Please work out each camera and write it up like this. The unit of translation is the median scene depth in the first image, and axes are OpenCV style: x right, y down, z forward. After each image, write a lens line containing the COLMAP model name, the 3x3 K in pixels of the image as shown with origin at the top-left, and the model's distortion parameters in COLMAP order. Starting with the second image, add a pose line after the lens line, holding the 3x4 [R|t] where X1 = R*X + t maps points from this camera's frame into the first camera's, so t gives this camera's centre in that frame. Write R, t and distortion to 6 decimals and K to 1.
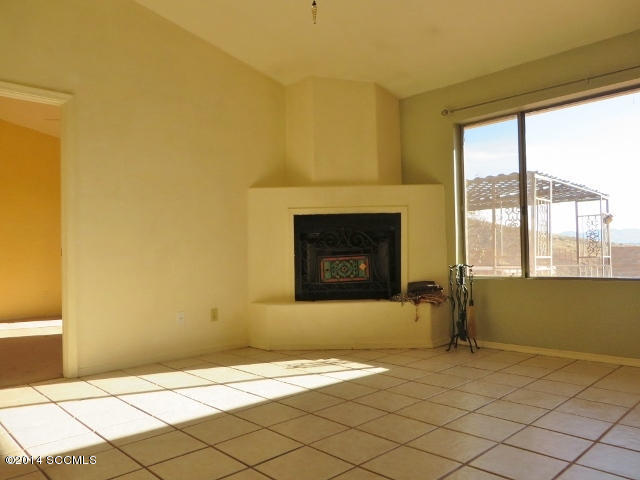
lens RADIAL K [[486.4, 0, 320.0], [0, 486.4, 240.0], [0, 0, 1]] dist [-0.002823, 0.004161]
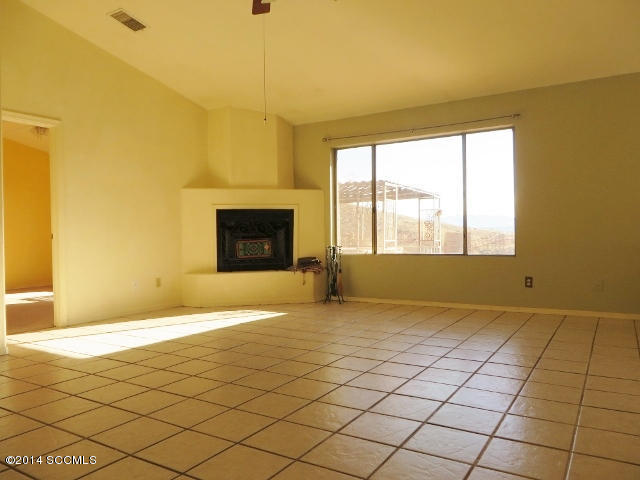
lens RADIAL K [[486.4, 0, 320.0], [0, 486.4, 240.0], [0, 0, 1]] dist [-0.002823, 0.004161]
pose [[0.968693, 0.004743, 0.248215, -0.111825], [-0.013923, 0.999282, 0.035241, -0.017511], [-0.247869, -0.037593, 0.968064, -0.399380]]
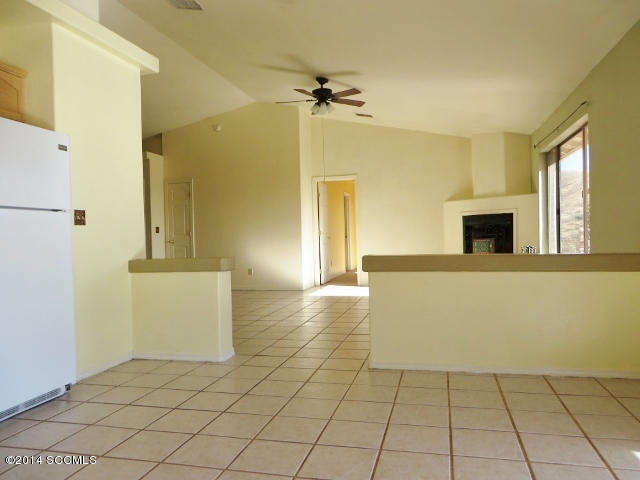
lens RADIAL K [[486.4, 0, 320.0], [0, 486.4, 240.0], [0, 0, 1]] dist [-0.002823, 0.004161]
pose [[0.535454, 0.015541, -0.844422, 1.196961], [0.033512, 0.998652, 0.039630, -0.051791], [0.843899, -0.049518, 0.534211, -0.415293]]
